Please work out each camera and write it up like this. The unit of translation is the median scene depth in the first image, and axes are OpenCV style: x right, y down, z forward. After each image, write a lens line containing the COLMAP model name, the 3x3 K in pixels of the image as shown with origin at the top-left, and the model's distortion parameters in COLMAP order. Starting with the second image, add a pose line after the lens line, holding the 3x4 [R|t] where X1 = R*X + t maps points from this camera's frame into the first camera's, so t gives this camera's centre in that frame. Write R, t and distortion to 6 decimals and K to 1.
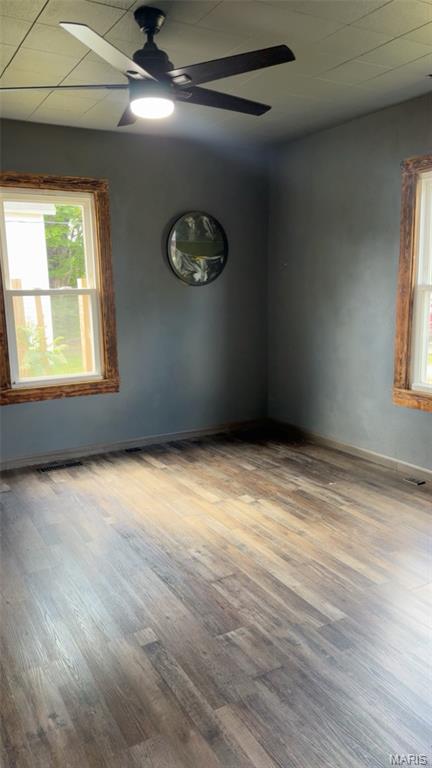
lens RADIAL K [[560.5, 0, 216.9], [0, 560.5, 381.9], [0, 0, 1]] dist [0.116607, -0.194011]
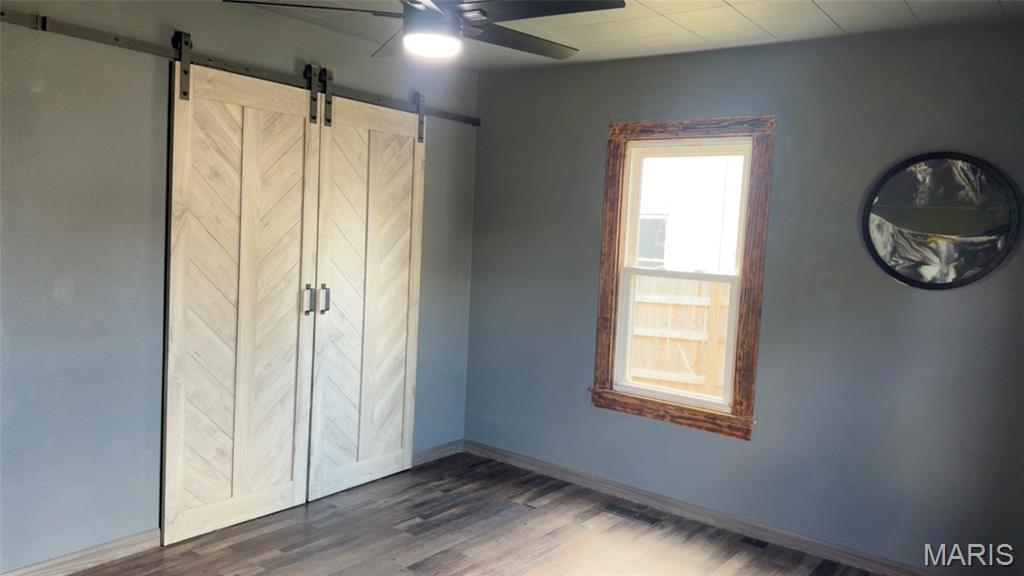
lens RADIAL K [[747.3, 0, 513.0], [0, 747.3, 290.8], [0, 0, 1]] dist [0.116607, -0.194011]
pose [[0.410545, 0.107703, -0.905457, 0.465606], [-0.232106, 0.972634, 0.010454, -0.092386], [0.881805, 0.205870, 0.424309, 0.382008]]
